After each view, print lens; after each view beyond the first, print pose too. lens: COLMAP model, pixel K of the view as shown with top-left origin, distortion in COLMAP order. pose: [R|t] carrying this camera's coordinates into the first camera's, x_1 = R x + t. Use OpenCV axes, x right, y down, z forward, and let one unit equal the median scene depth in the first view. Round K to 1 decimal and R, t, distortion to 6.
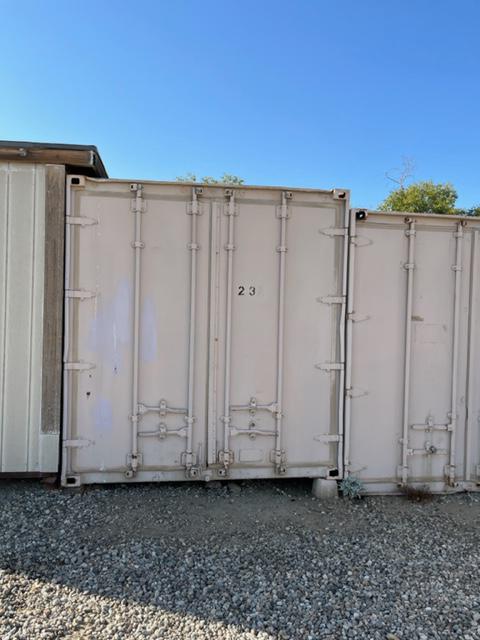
lens RADIAL K [[494.5, 0, 239.0], [0, 494.5, 317.5], [0, 0, 1]] dist [0.076197, -0.002756]
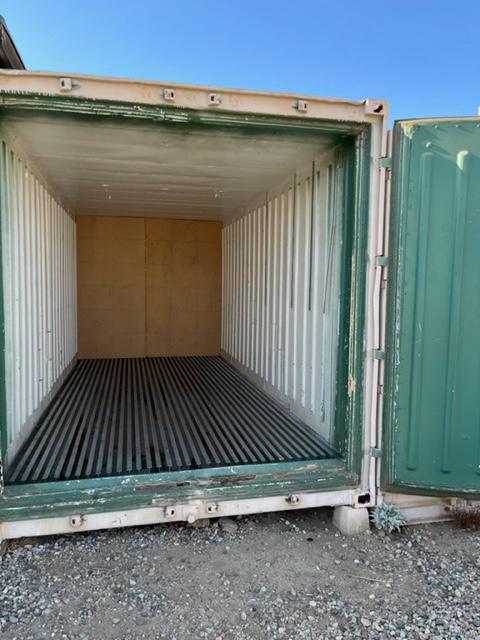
lens RADIAL K [[494.5, 0, 239.0], [0, 494.5, 317.5], [0, 0, 1]] dist [0.076197, -0.002756]
pose [[0.997225, -0.017861, 0.072272, -0.041164], [0.012961, 0.997621, 0.067711, -0.005382], [-0.073310, -0.066586, 0.995084, 0.304387]]
